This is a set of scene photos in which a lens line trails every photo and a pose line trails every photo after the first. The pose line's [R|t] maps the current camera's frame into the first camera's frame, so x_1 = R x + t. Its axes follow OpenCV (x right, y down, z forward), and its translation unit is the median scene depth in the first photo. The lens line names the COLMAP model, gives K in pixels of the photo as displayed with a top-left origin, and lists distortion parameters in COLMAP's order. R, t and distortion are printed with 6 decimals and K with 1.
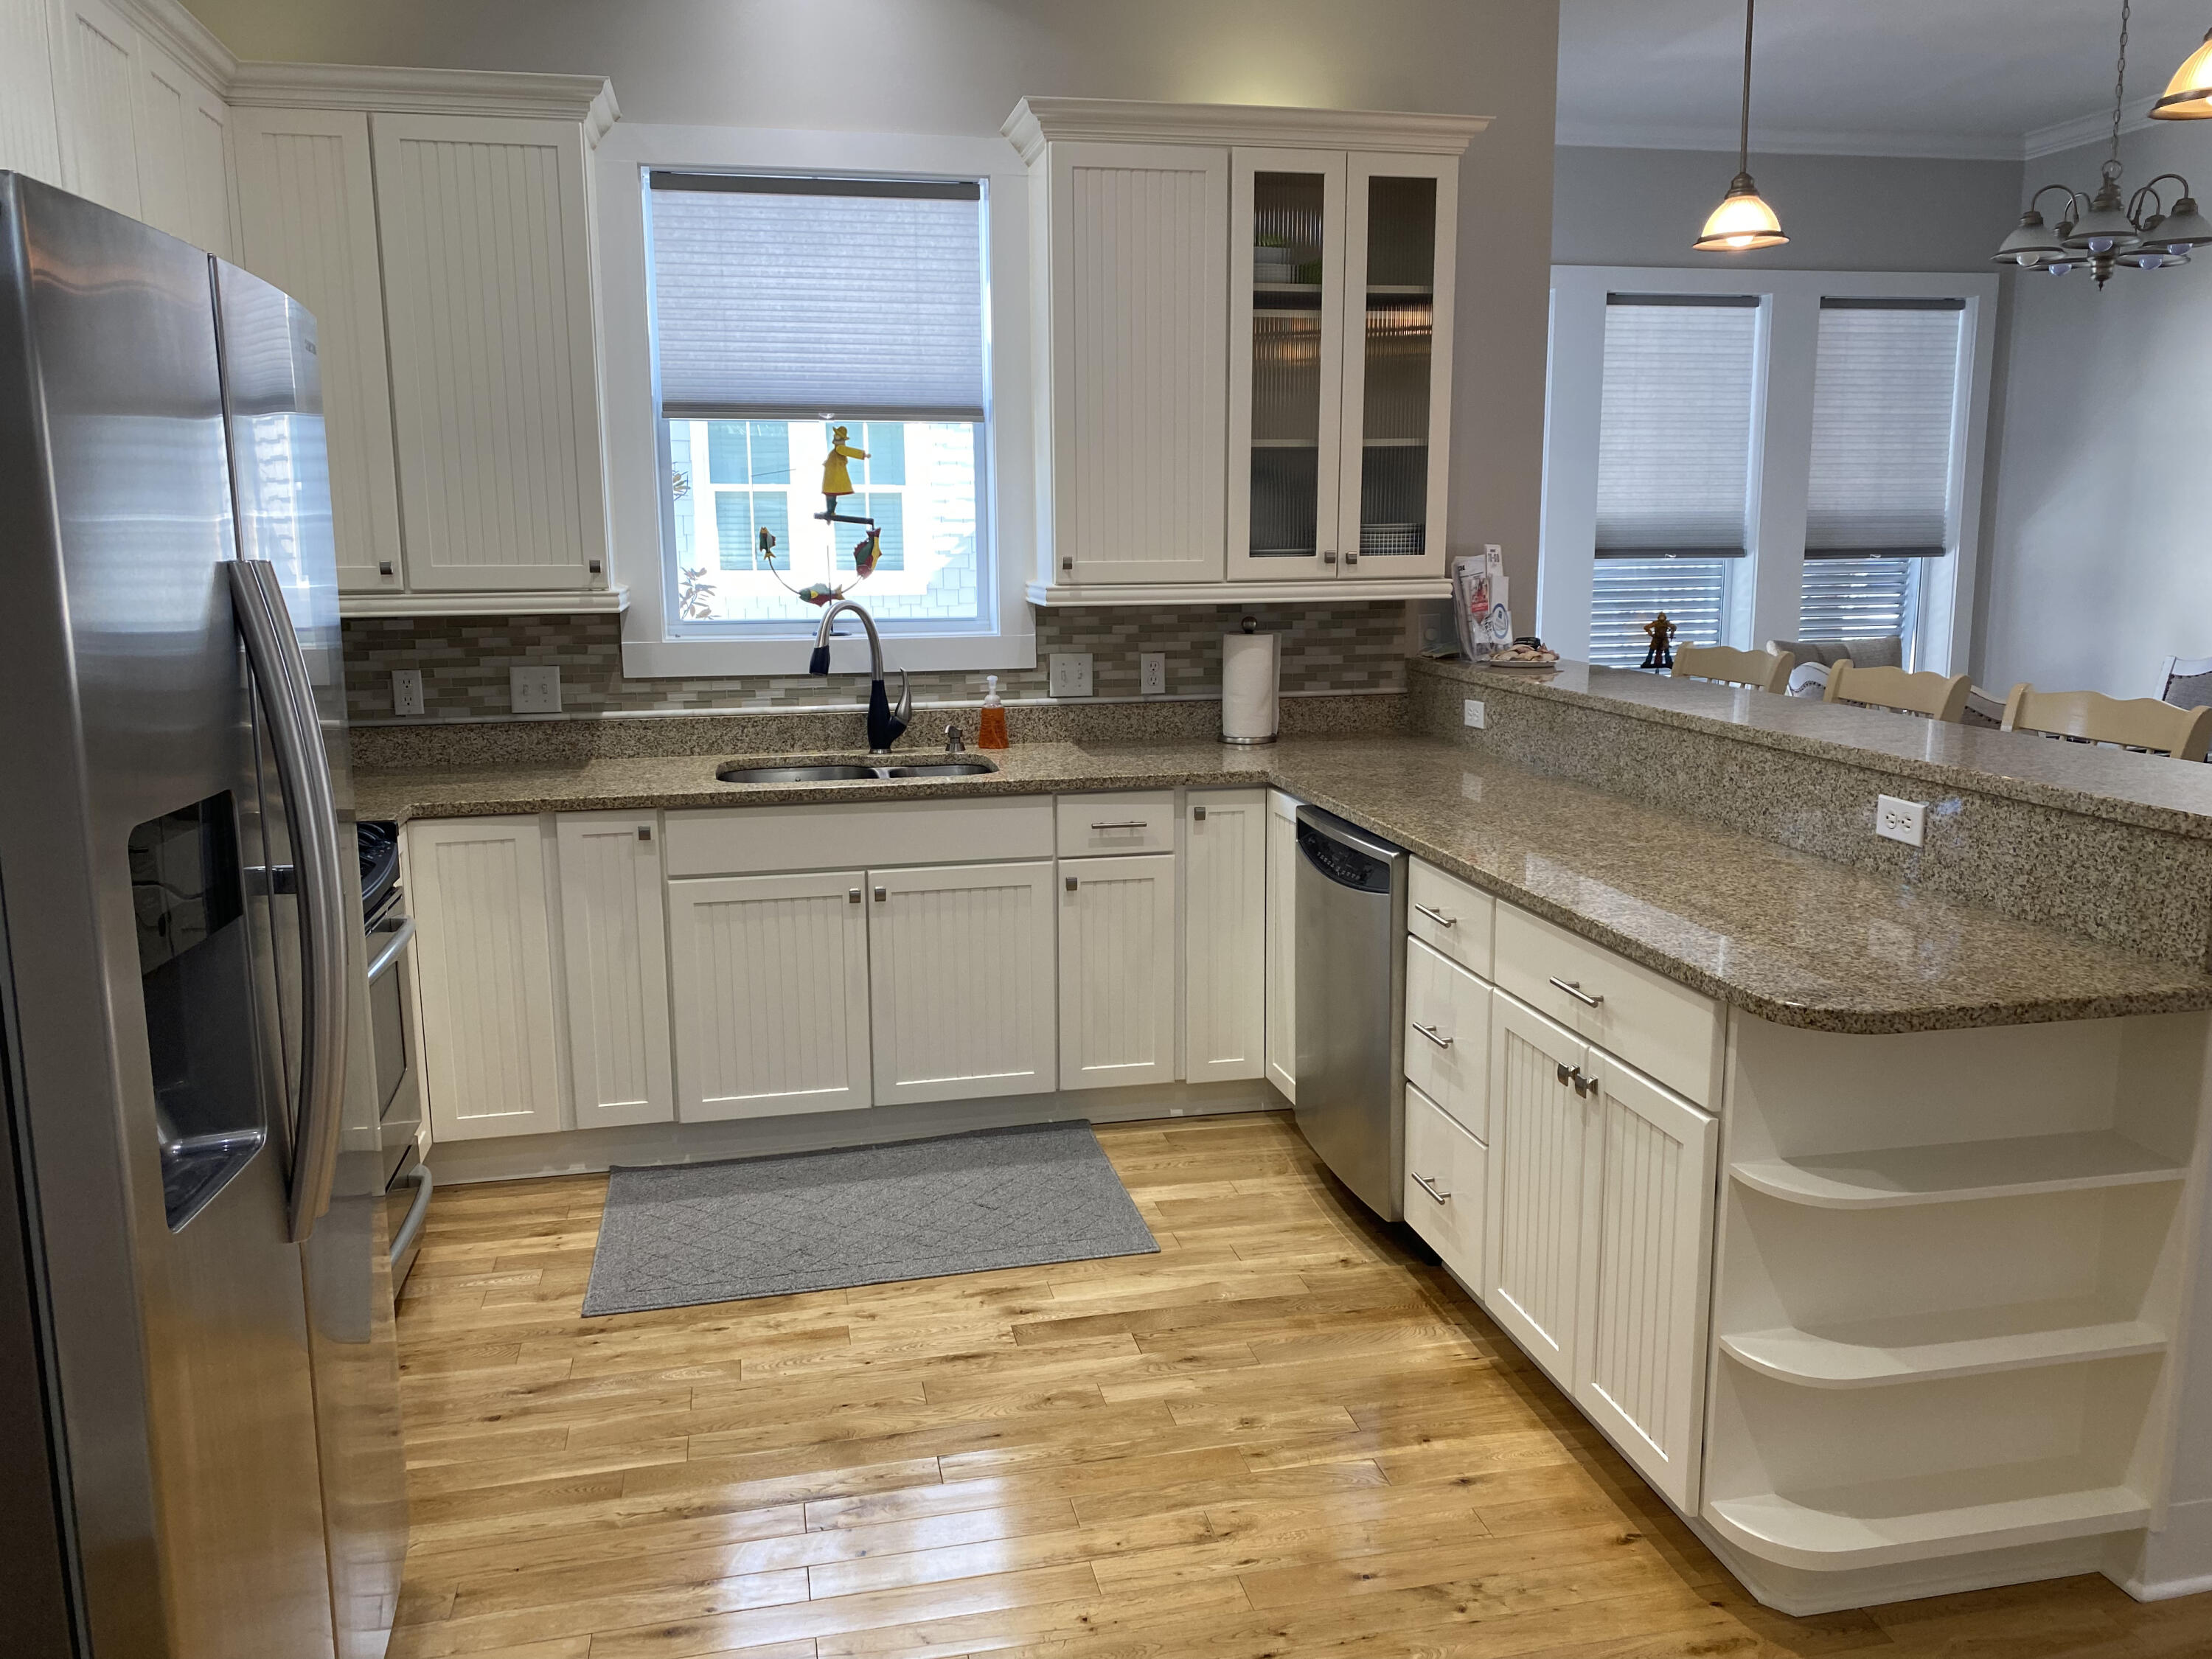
lens RADIAL K [[1657.9, 0, 1126.9], [0, 1657.9, 823.4], [0, 0, 1]] dist [0.053334, -0.100518]
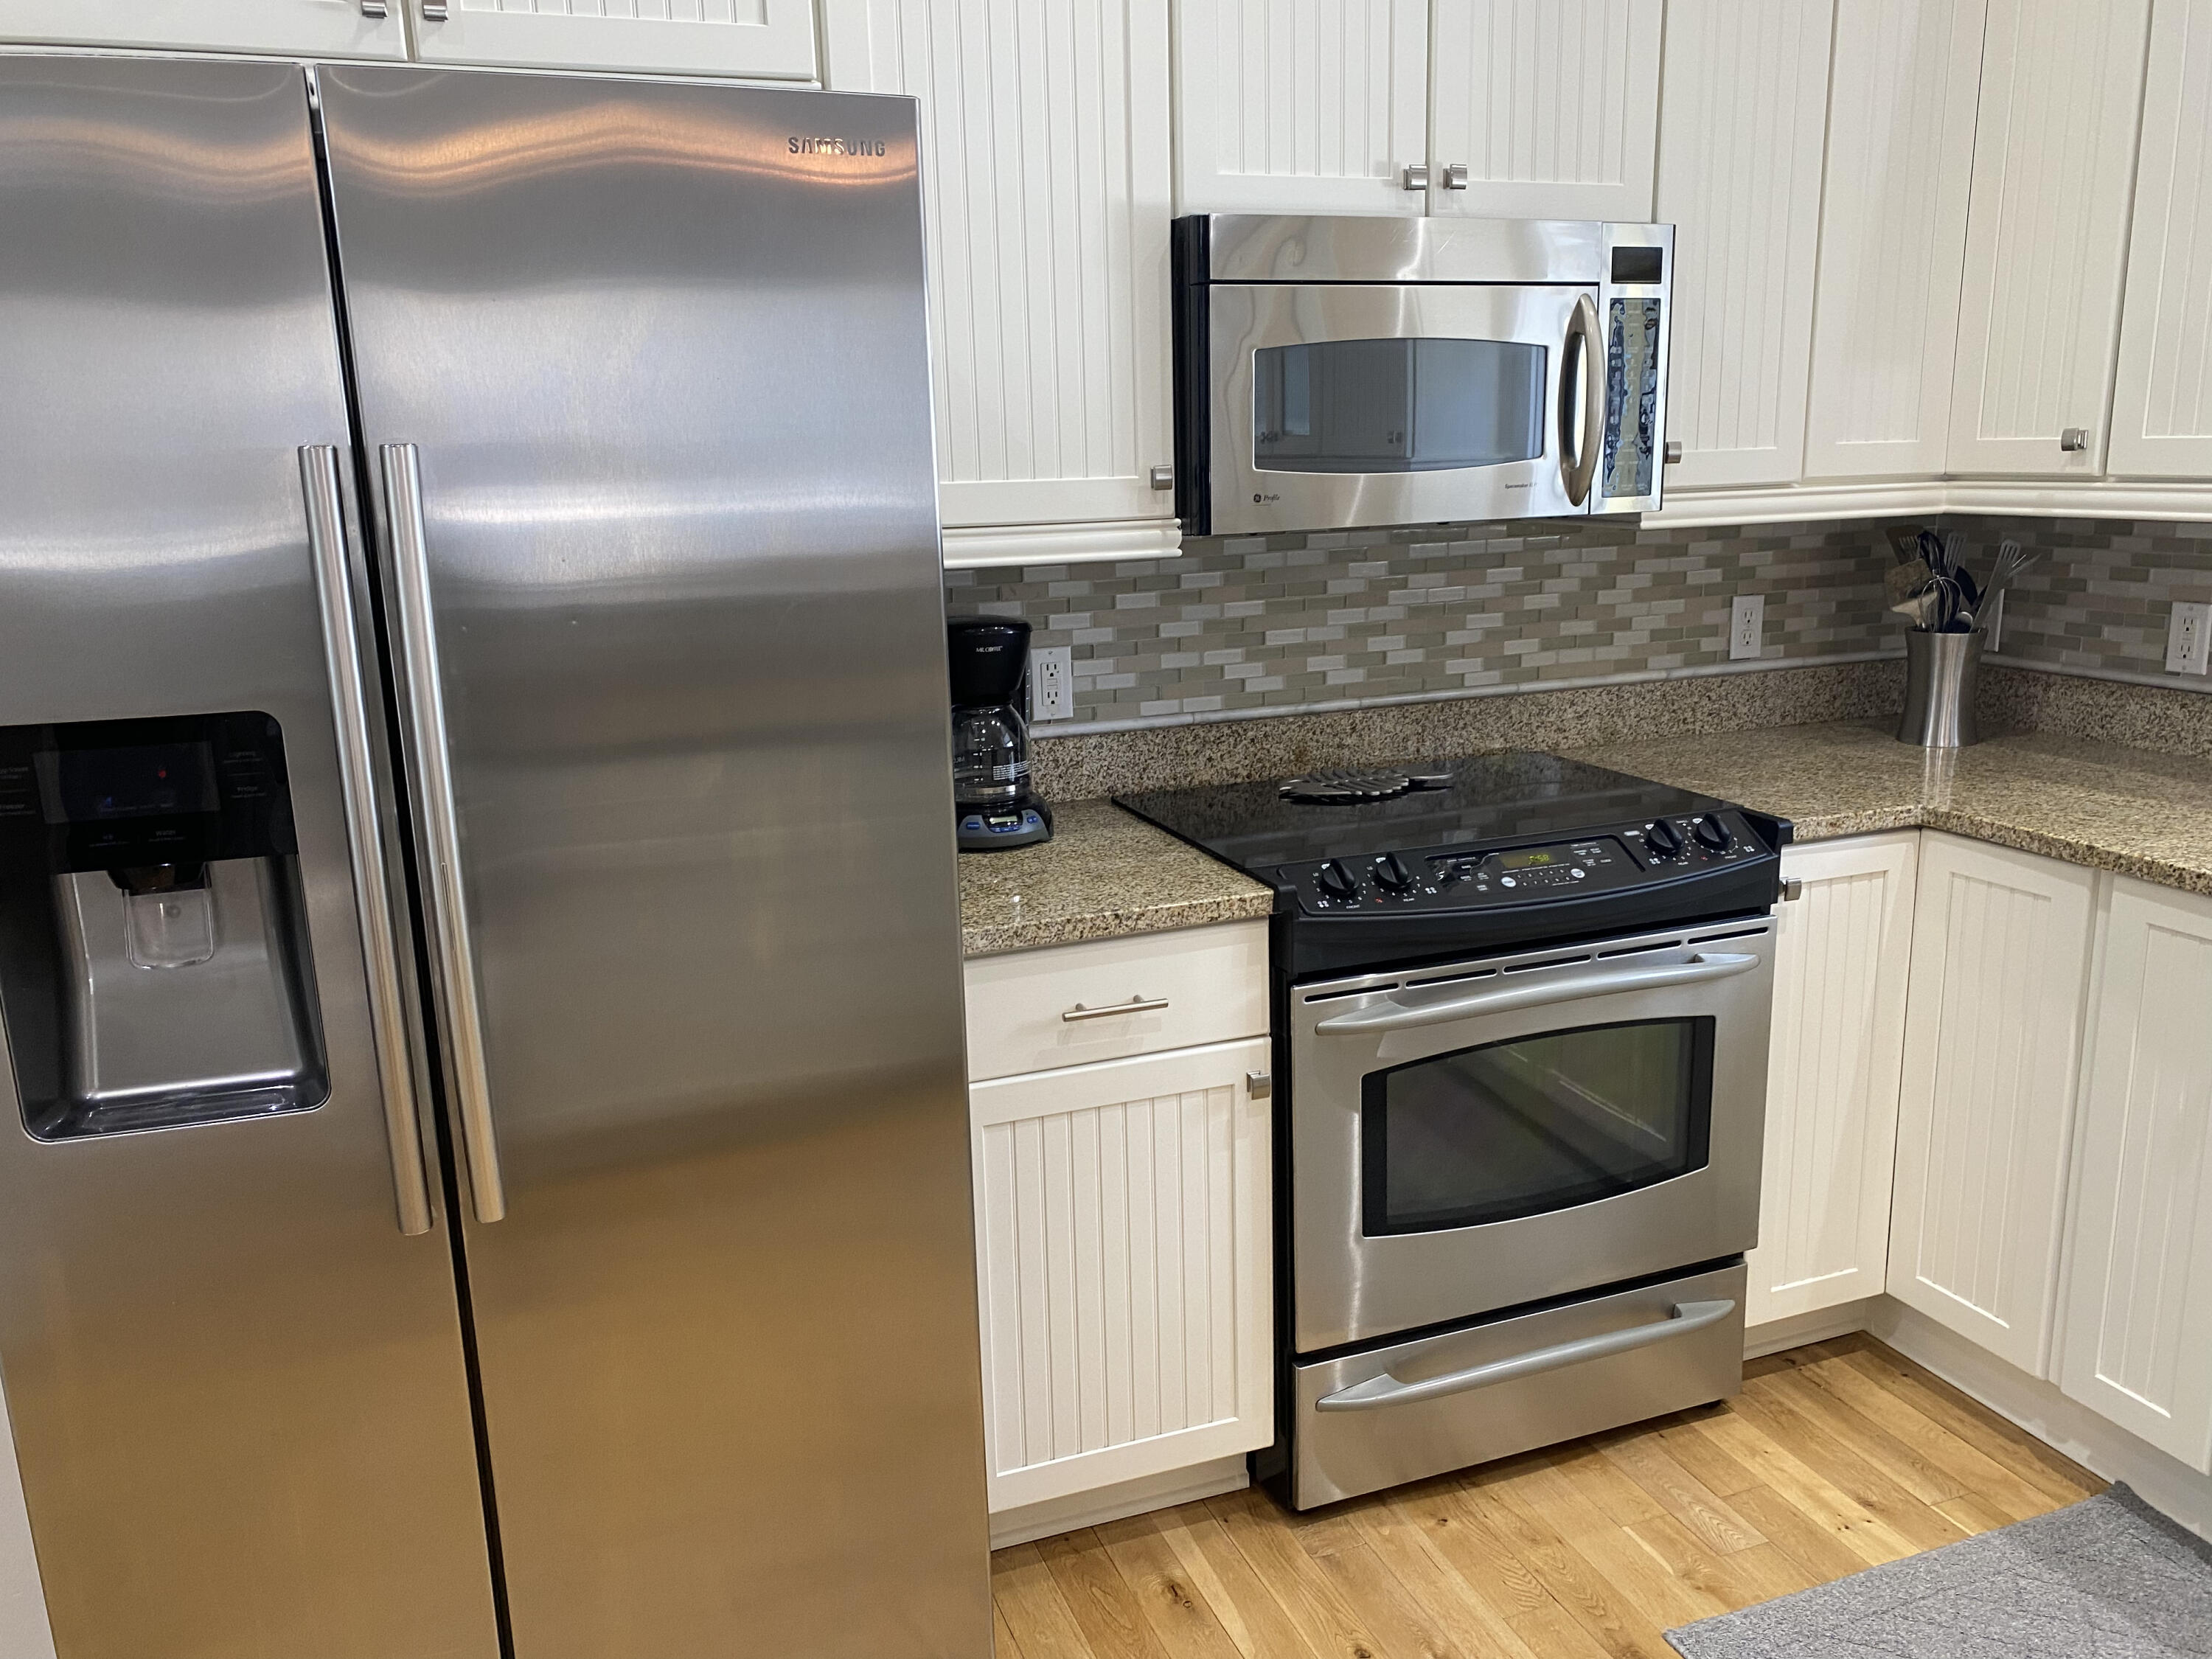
lens RADIAL K [[1657.9, 0, 1067.0], [0, 1657.9, 828.4], [0, 0, 1]] dist [0.053334, -0.100518]
pose [[0.100661, 0.219640, -0.970374, 0.152443], [-0.136092, 0.969200, 0.205257, -0.077738], [0.985569, 0.111399, 0.127452, 0.490880]]
